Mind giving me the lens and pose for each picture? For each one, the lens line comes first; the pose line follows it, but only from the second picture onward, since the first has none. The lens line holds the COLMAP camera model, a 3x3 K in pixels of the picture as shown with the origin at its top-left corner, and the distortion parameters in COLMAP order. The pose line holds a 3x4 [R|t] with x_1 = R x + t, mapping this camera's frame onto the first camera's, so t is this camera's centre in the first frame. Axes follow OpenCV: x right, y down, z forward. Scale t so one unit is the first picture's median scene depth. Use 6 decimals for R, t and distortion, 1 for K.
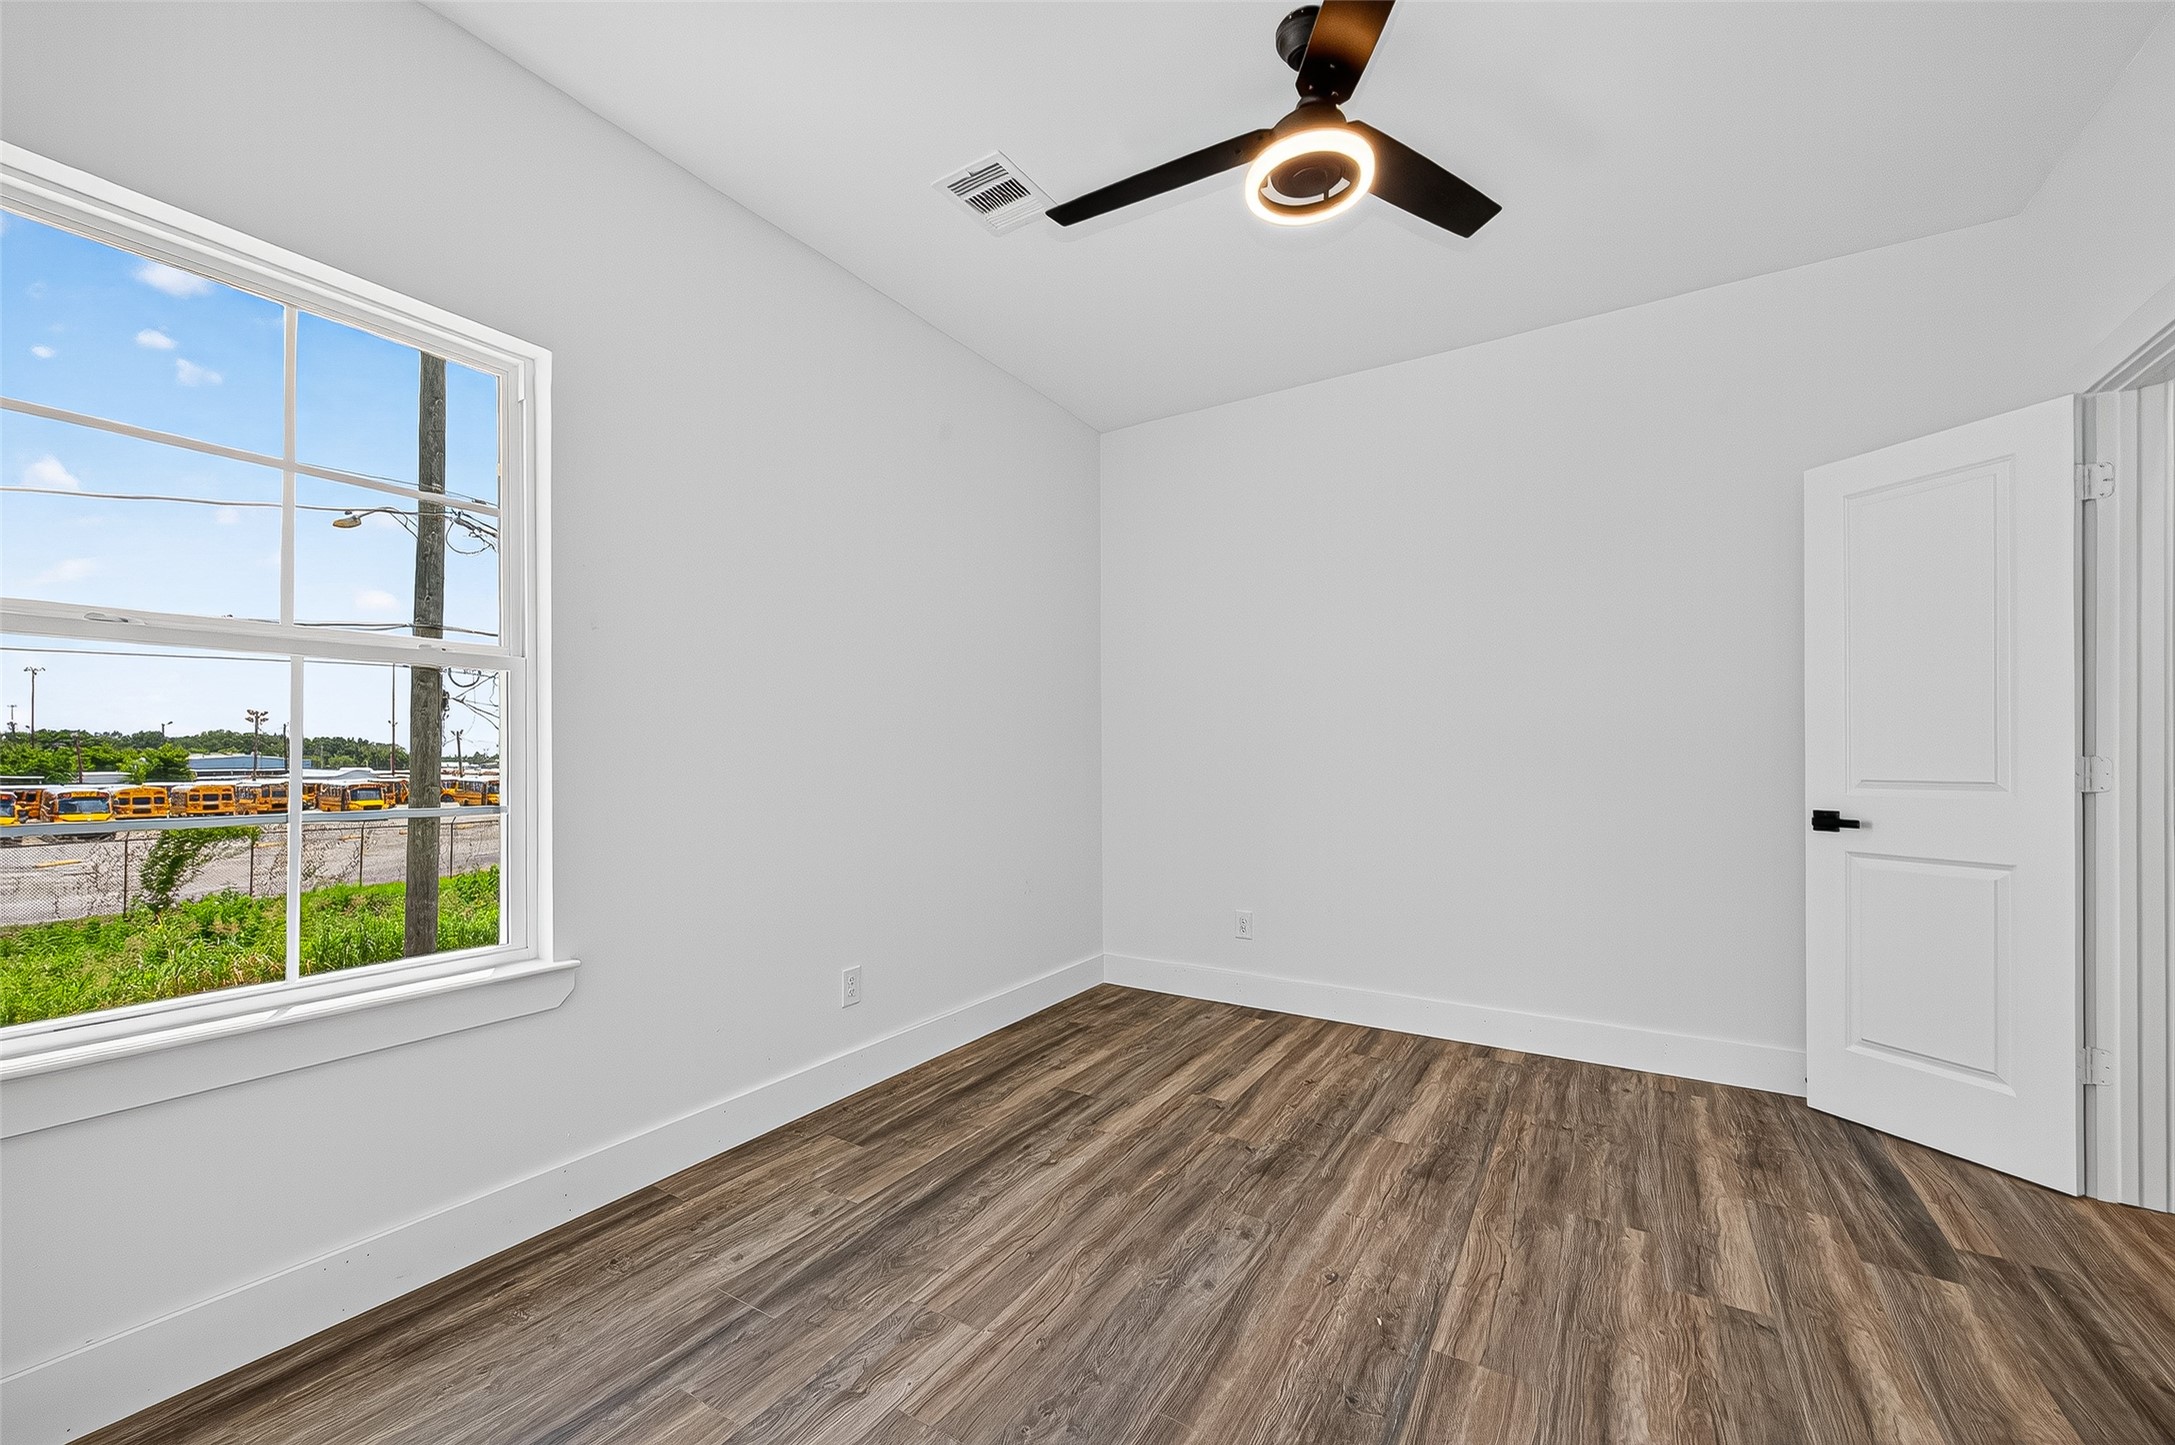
lens RADIAL K [[876.5, 0, 1089.9], [0, 876.5, 734.9], [0, 0, 1]] dist [-0.011099, -0.000313]
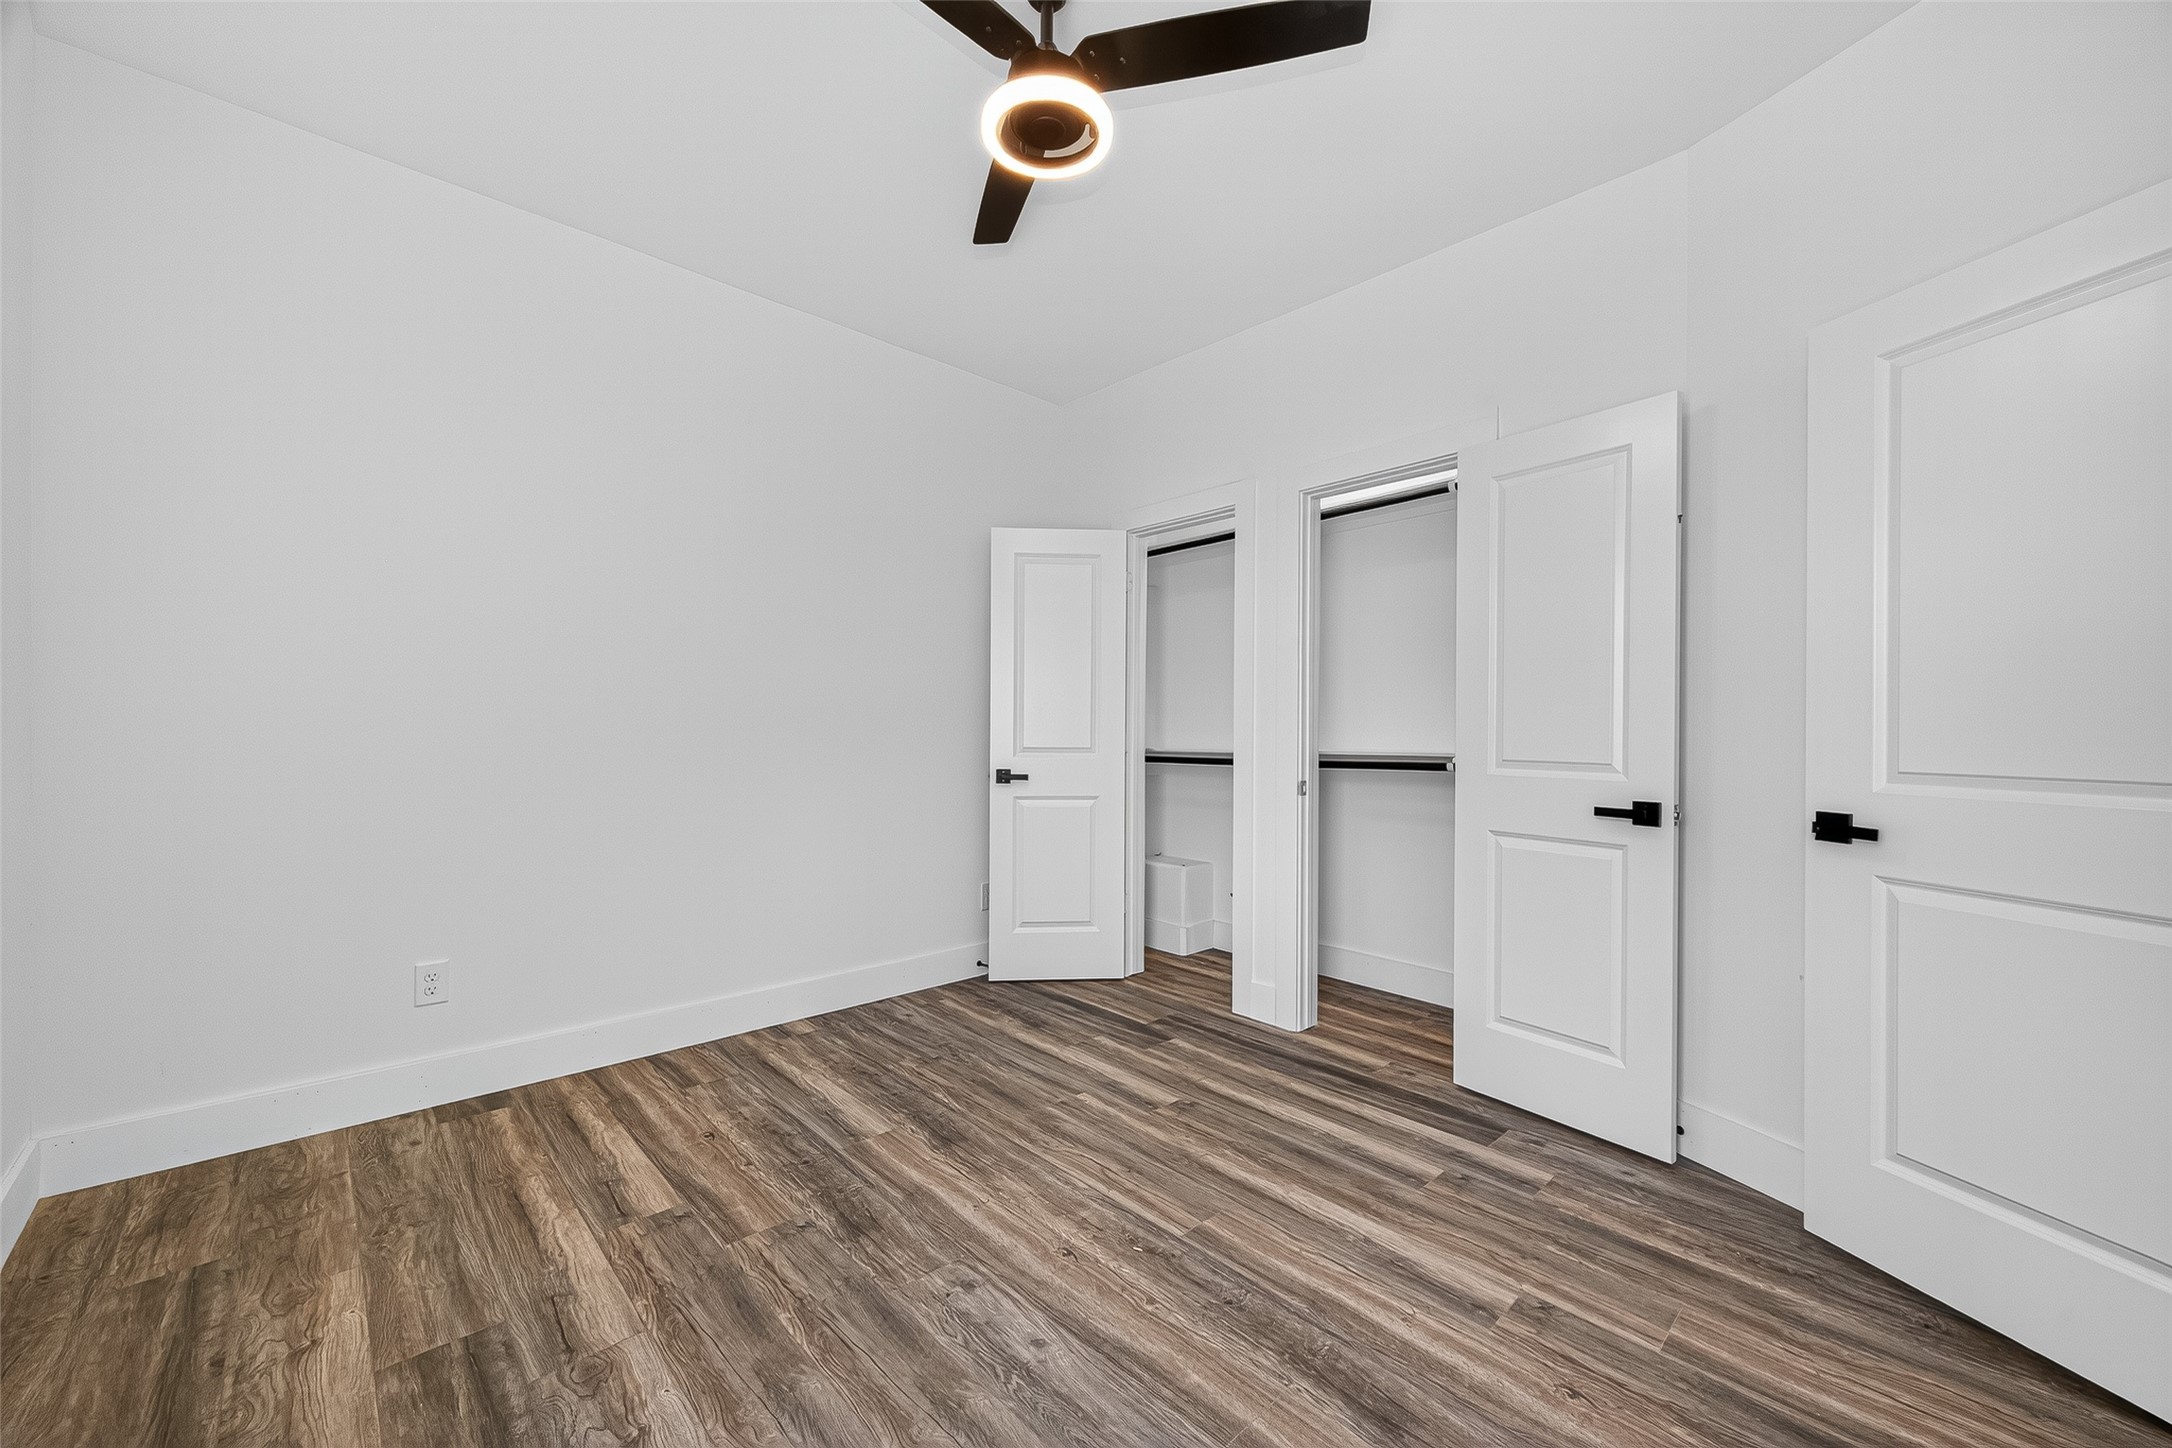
lens RADIAL K [[839.8, 0, 1090.9], [0, 839.8, 731.6], [0, 0, 1]] dist [-0.002306, -0.000029]
pose [[0.251792, -0.005413, 0.967766, -0.475917], [-0.026260, 0.999578, 0.012423, 0.001853], [-0.967425, -0.028542, 0.251544, 0.539694]]
